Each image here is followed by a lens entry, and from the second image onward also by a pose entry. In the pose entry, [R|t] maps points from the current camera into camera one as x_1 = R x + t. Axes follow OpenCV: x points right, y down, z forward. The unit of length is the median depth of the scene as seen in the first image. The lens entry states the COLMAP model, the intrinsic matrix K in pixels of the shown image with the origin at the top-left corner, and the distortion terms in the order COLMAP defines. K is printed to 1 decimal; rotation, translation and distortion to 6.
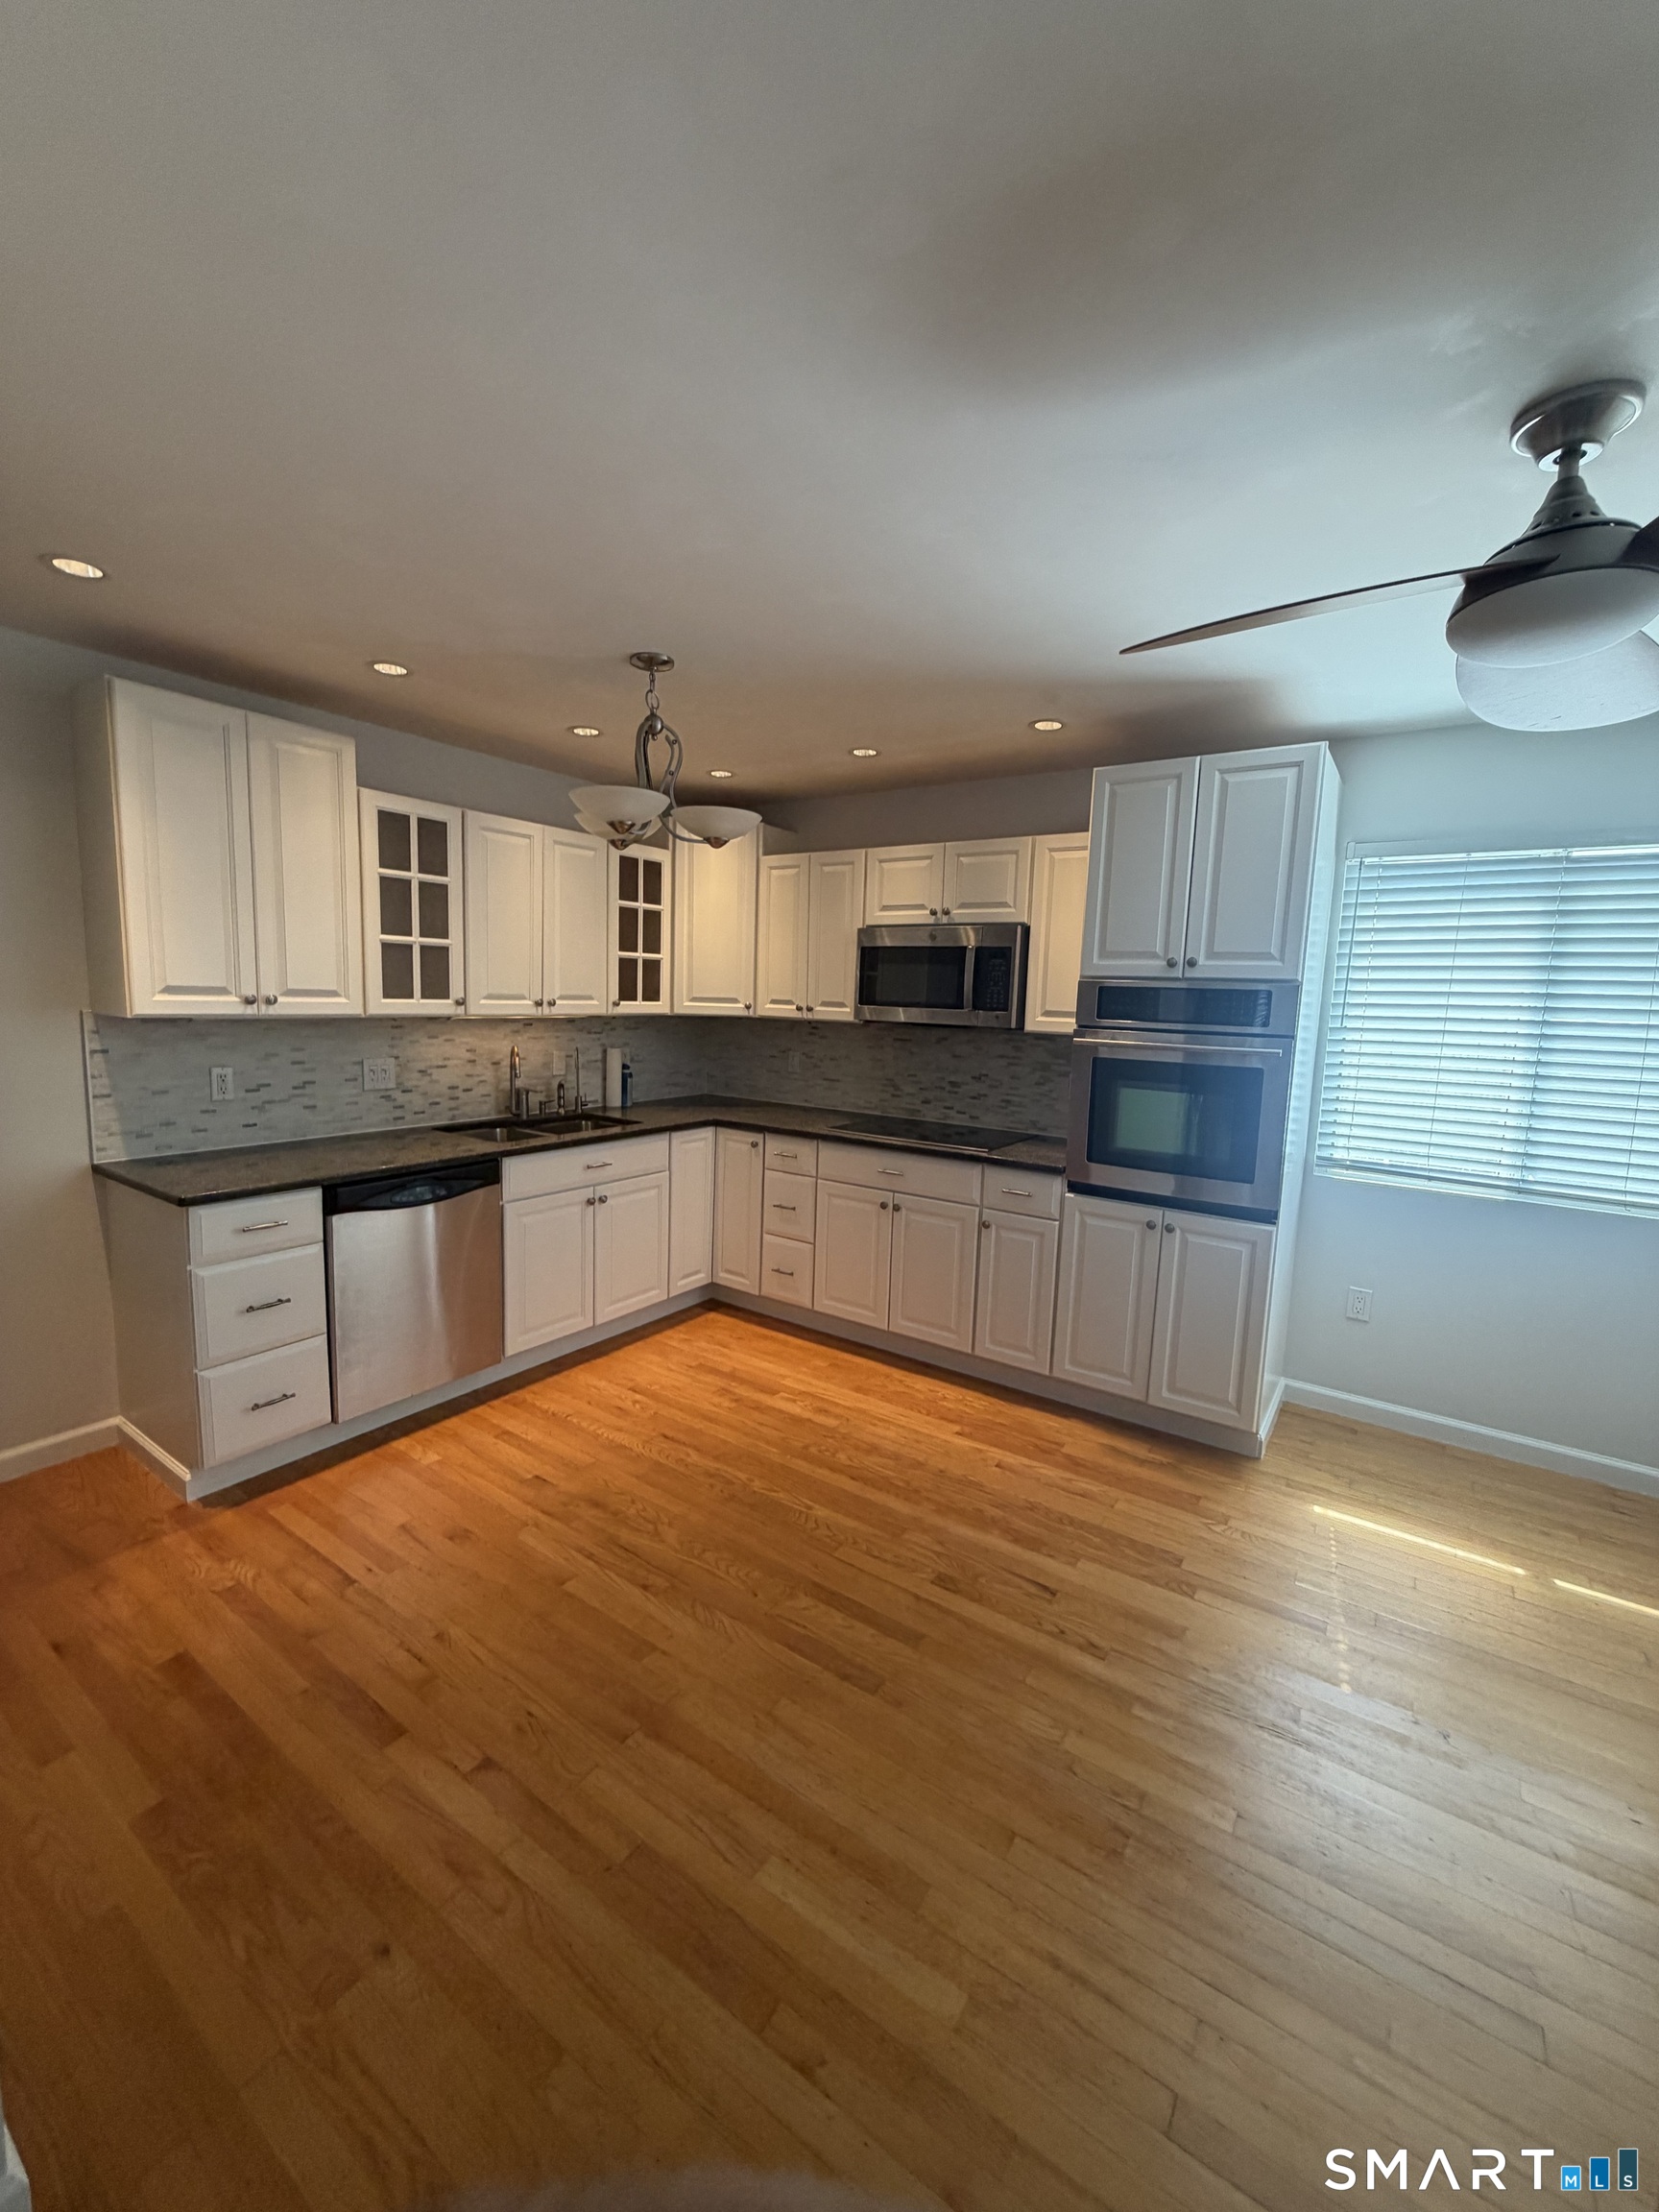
lens RADIAL K [[884.8, 0, 833.6], [0, 884.8, 1101.8], [0, 0, 1]] dist [0.000484, -0.000388]
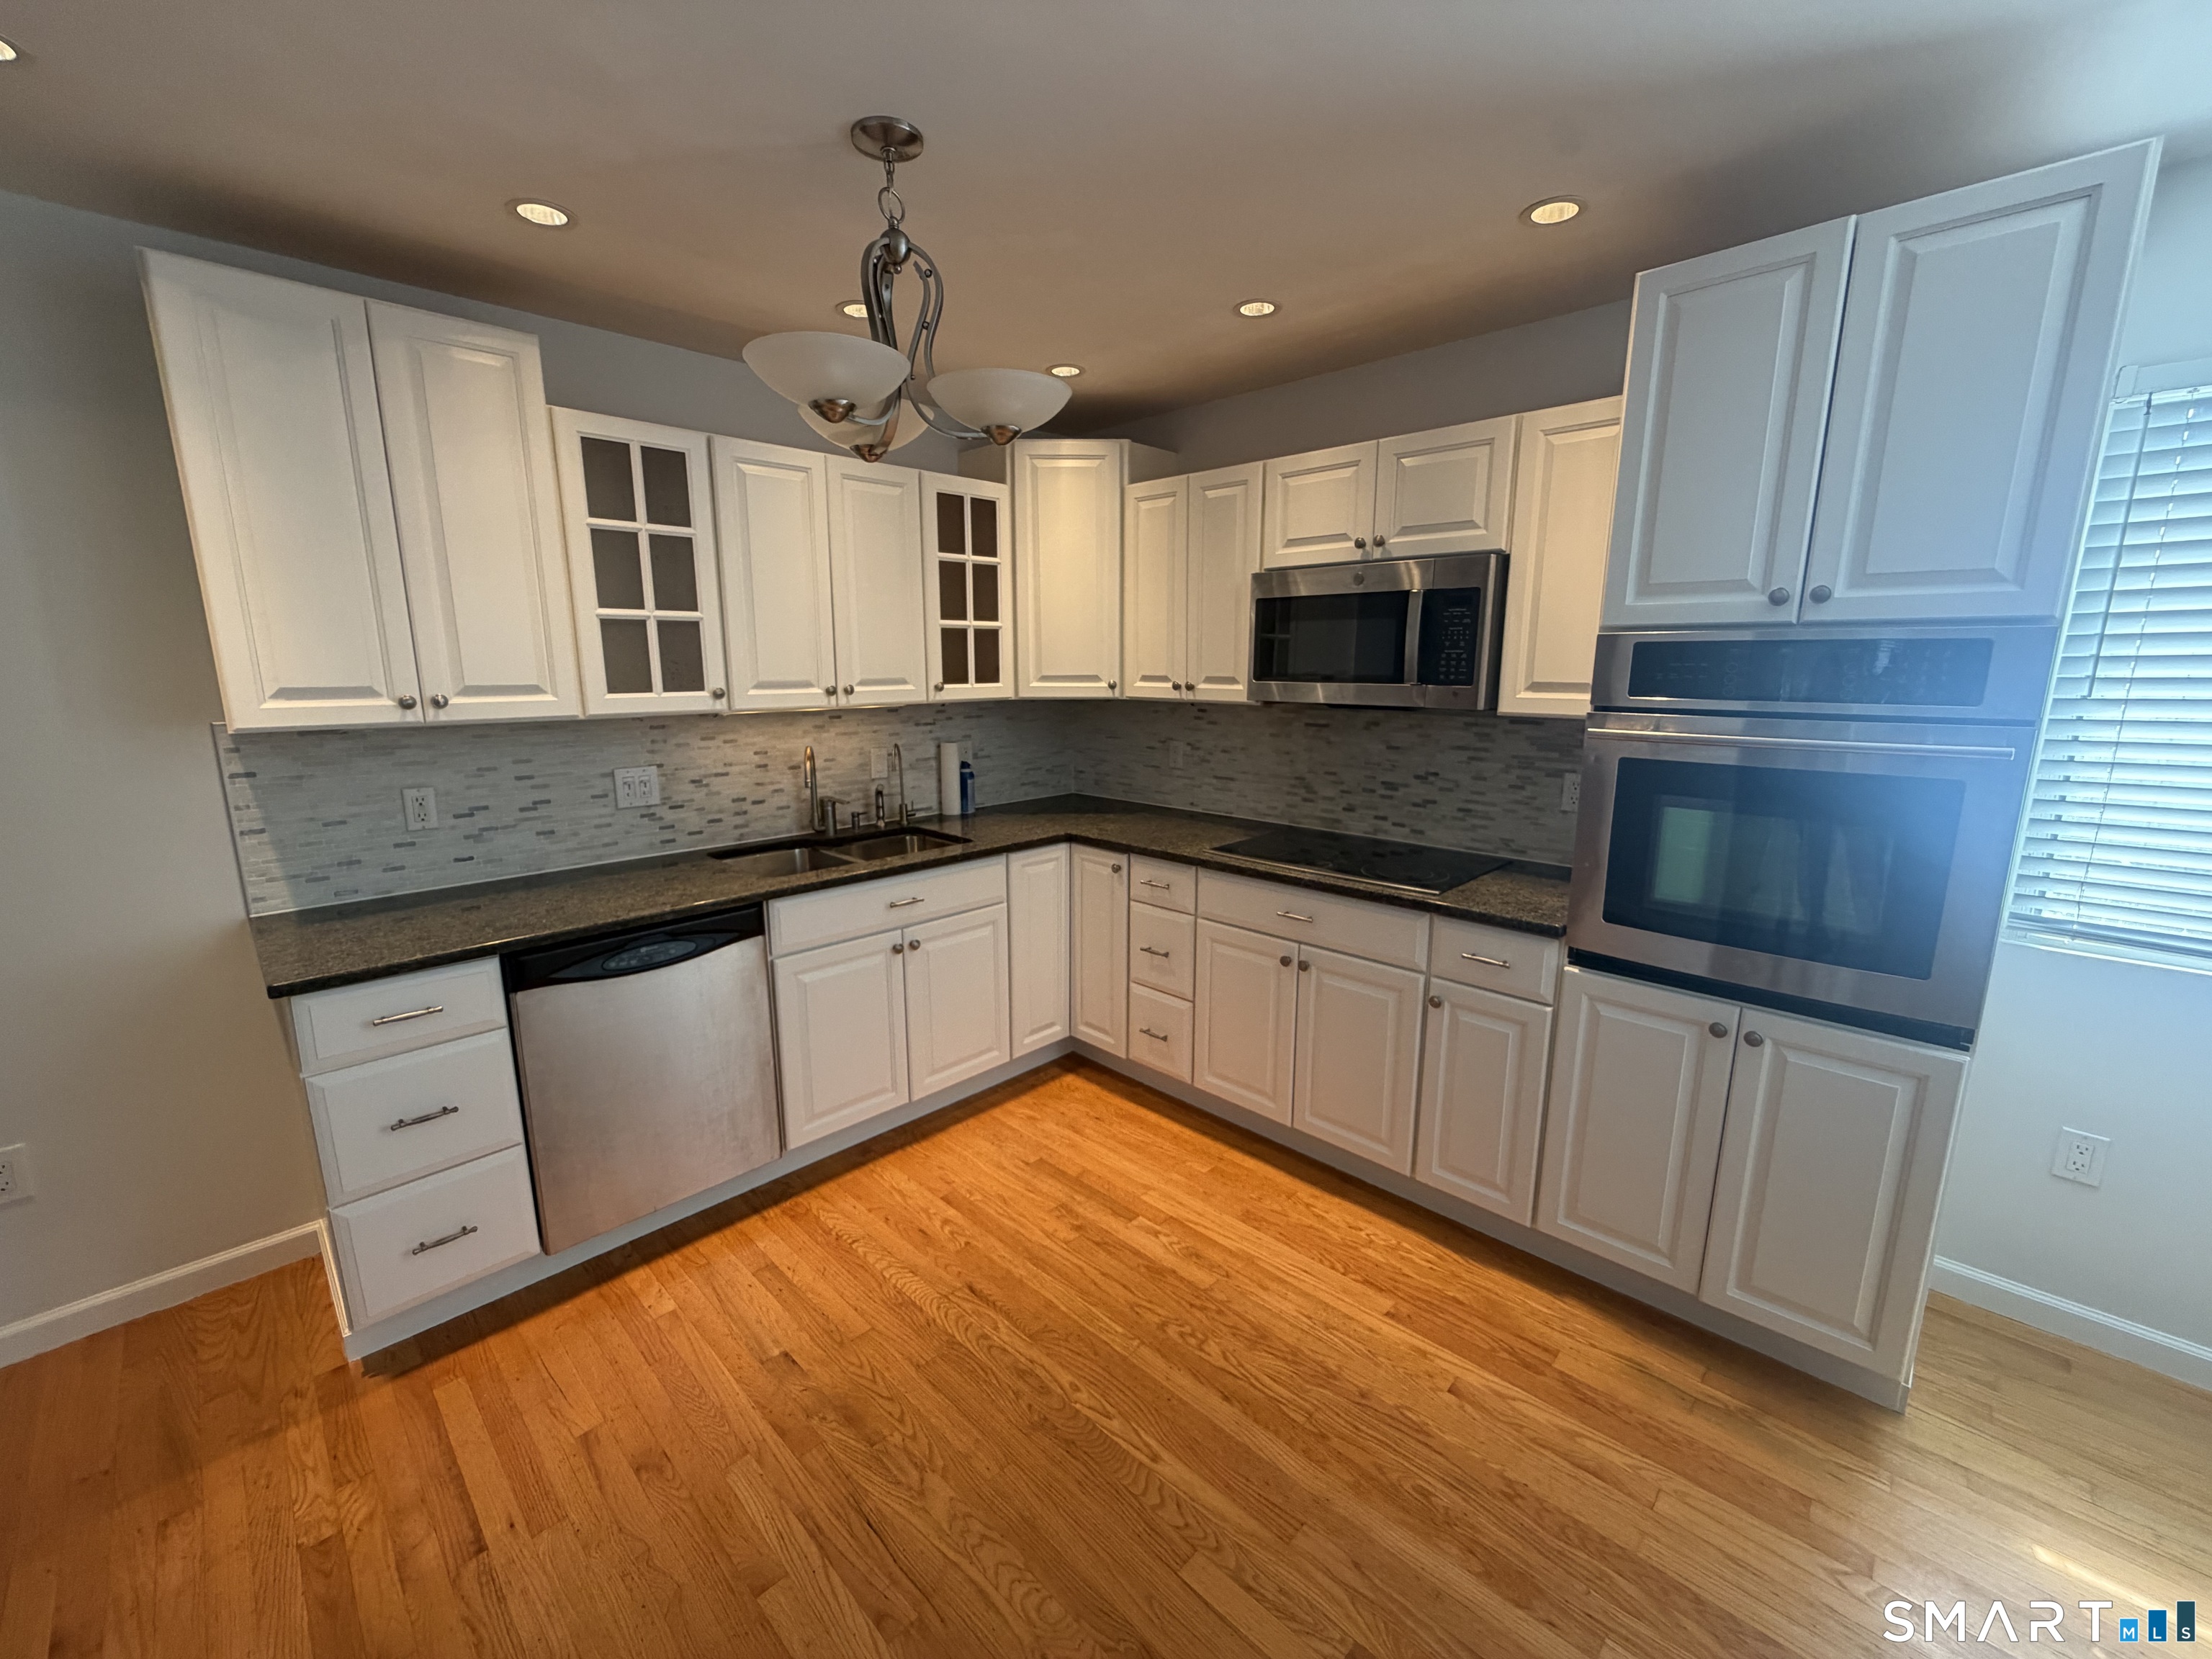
lens RADIAL K [[884.8, 0, 1105.3], [0, 884.8, 832.0], [0, 0, 1]] dist [0.000484, -0.000388]
pose [[0.984707, 0.000362, -0.174217, 0.045643], [0.011330, 0.997748, 0.066107, -0.045299], [0.173848, -0.067070, 0.982486, 0.333726]]
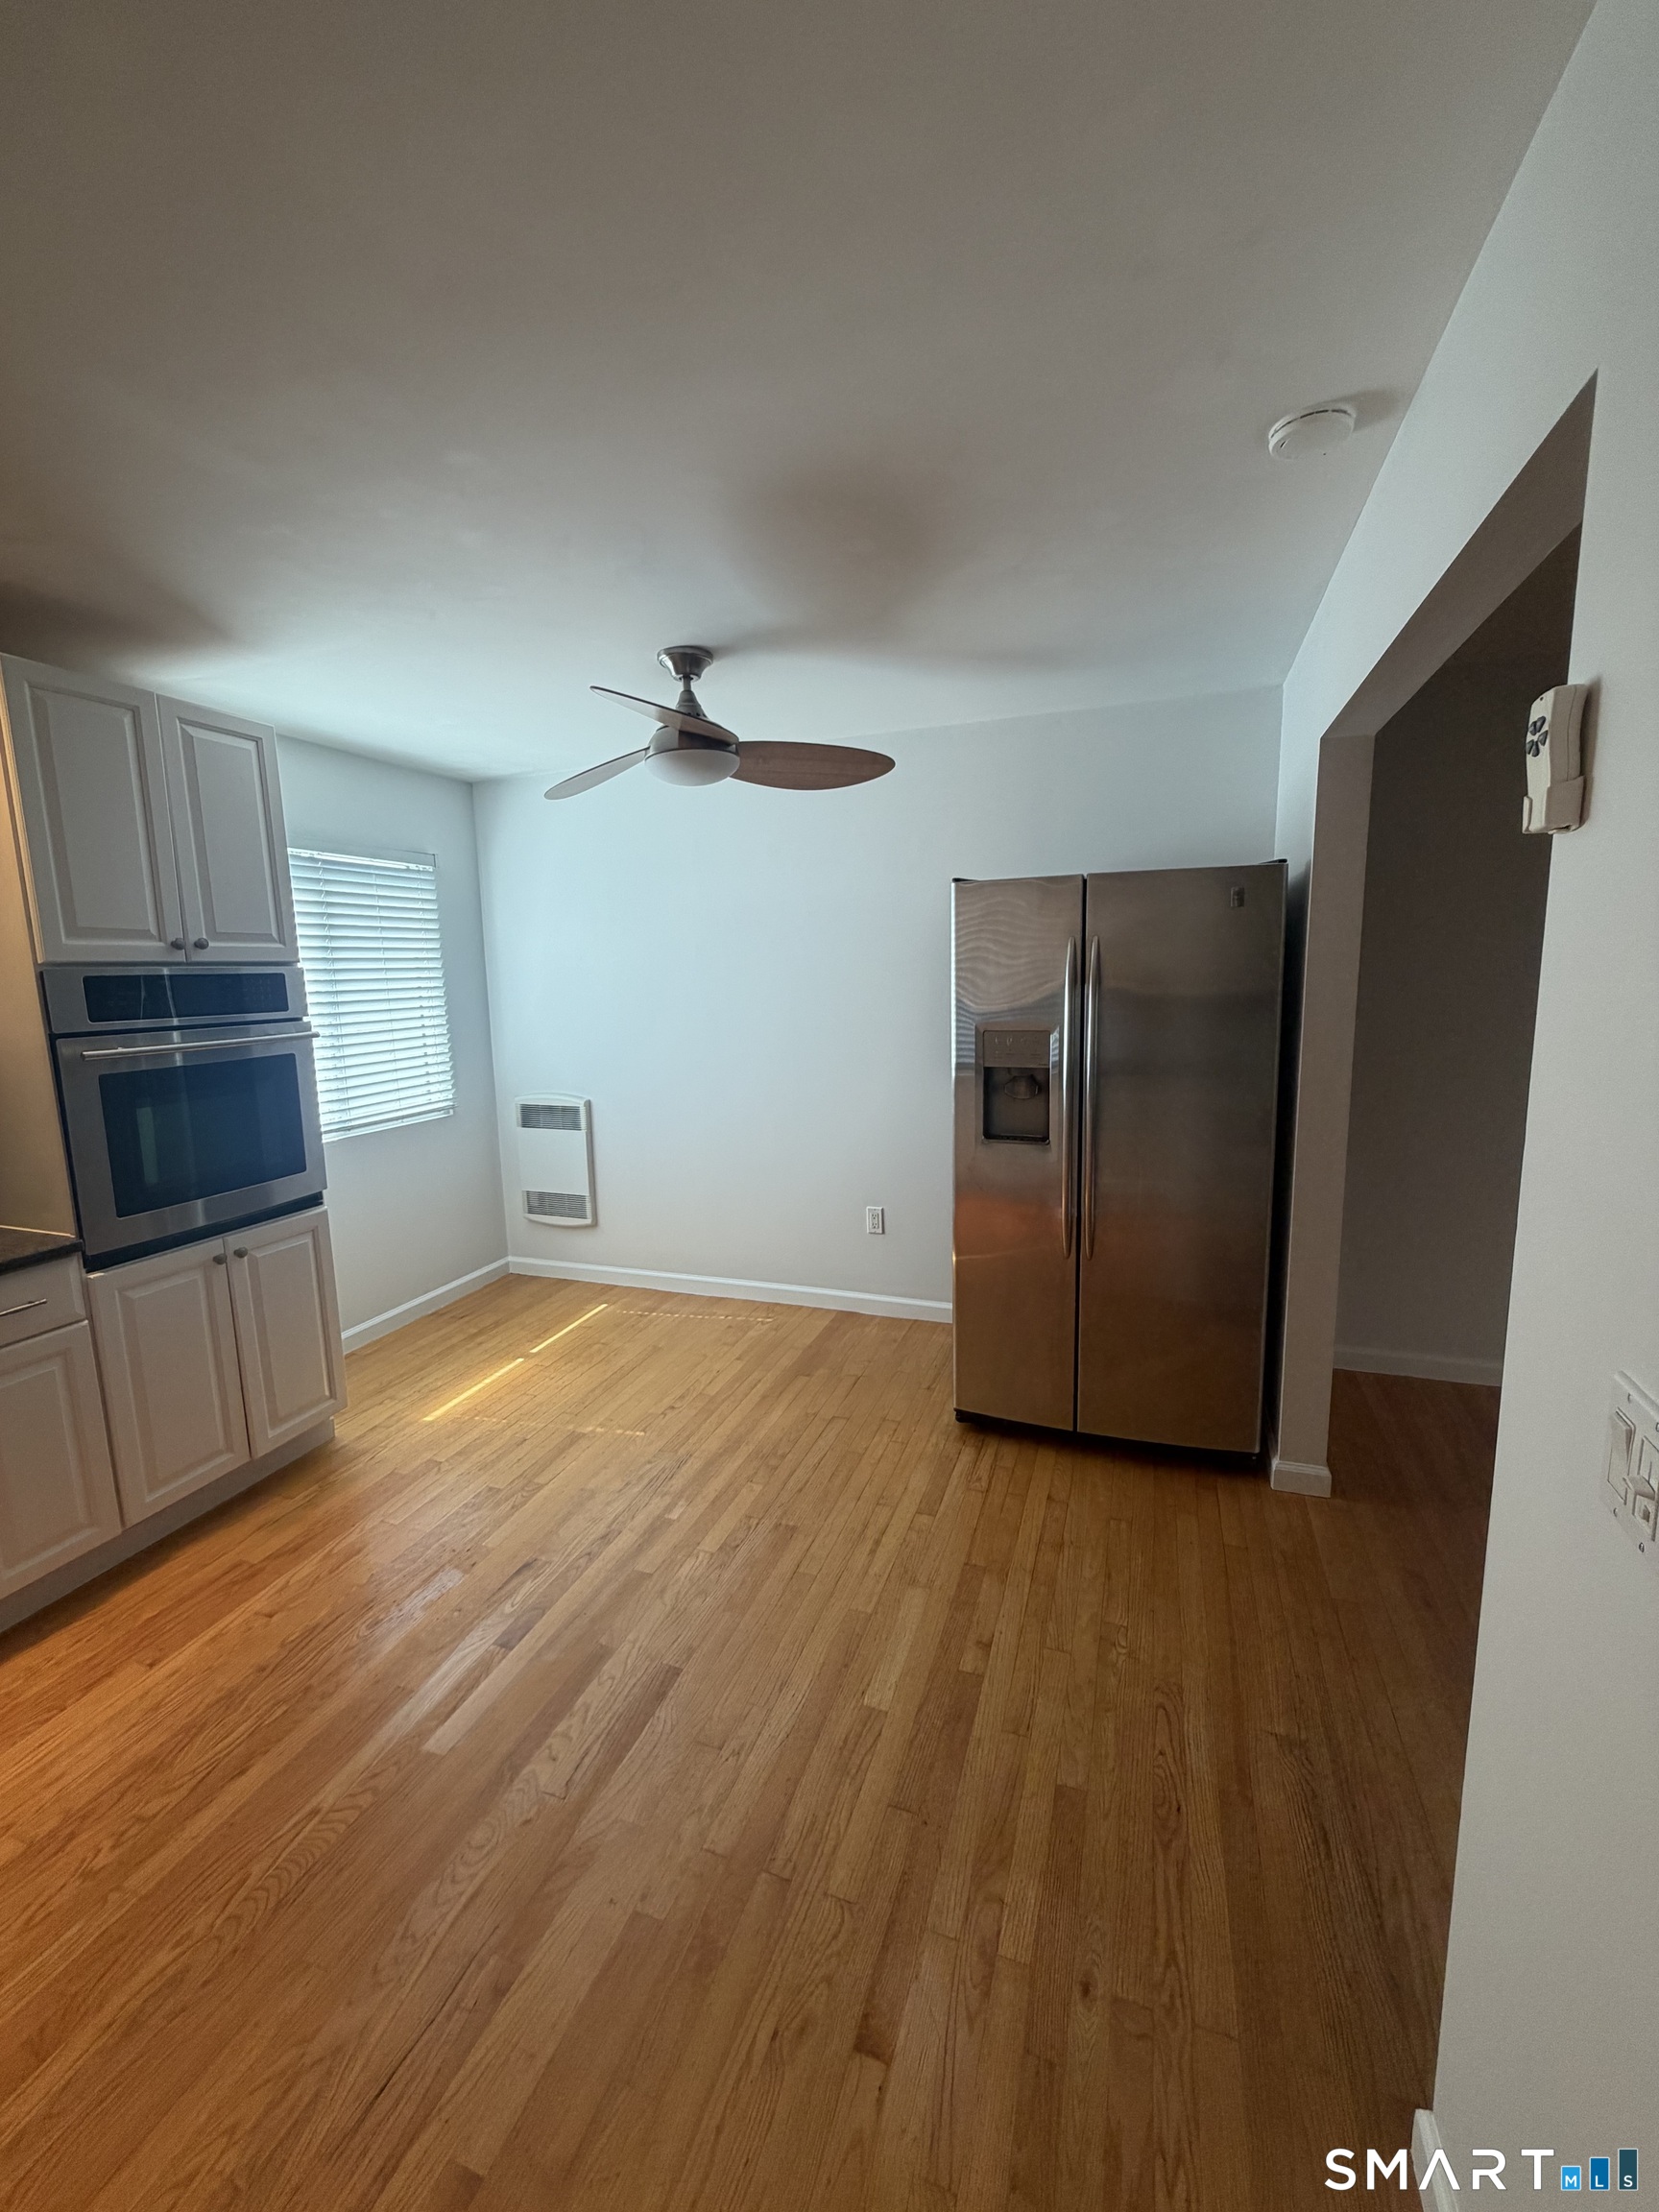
lens RADIAL K [[884.8, 0, 825.1], [0, 884.8, 1099.4], [0, 0, 1]] dist [0.000484, -0.000388]
pose [[-0.243492, -0.168342, 0.955182, -0.563436], [0.136404, 0.969091, 0.205565, -0.102590], [-0.960263, 0.180344, -0.213003, 0.613950]]
